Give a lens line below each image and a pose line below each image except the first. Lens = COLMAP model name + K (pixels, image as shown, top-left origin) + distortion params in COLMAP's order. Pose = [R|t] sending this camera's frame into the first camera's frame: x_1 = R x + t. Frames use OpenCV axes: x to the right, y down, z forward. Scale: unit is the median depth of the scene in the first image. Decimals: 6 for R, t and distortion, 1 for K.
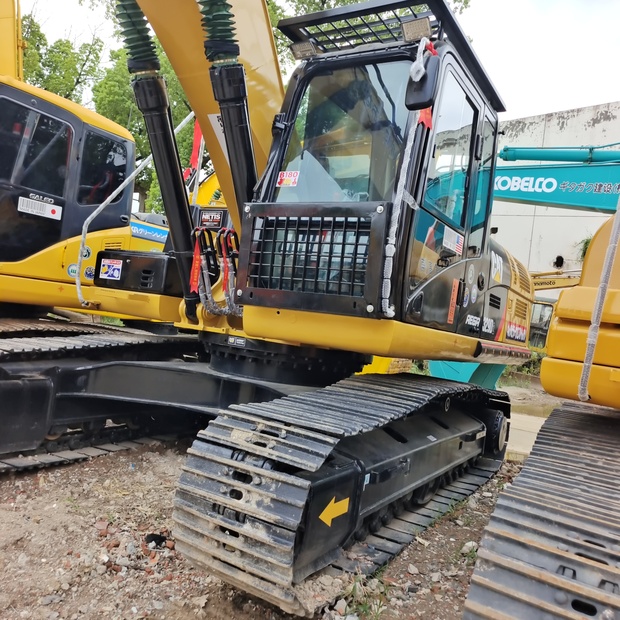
lens RADIAL K [[559.0, 0, 316.5], [0, 559.0, 309.7], [0, 0, 1]] dist [0.005590, 0.013726]
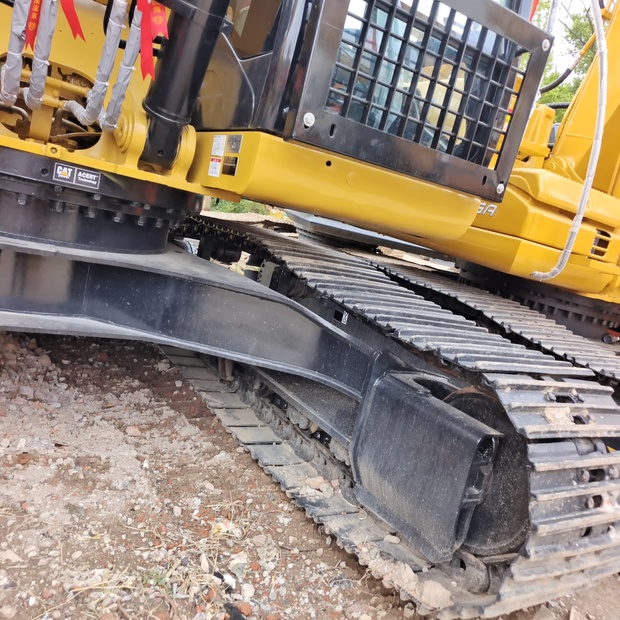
lens RADIAL K [[561.6, 0, 314.1], [0, 561.6, 309.9], [0, 0, 1]] dist [0.026099, 0.008613]
pose [[0.478422, -0.168261, 0.861859, -0.567362], [-0.190978, 0.938041, 0.289147, -0.016551], [-0.857111, -0.302930, 0.416645, 0.702755]]
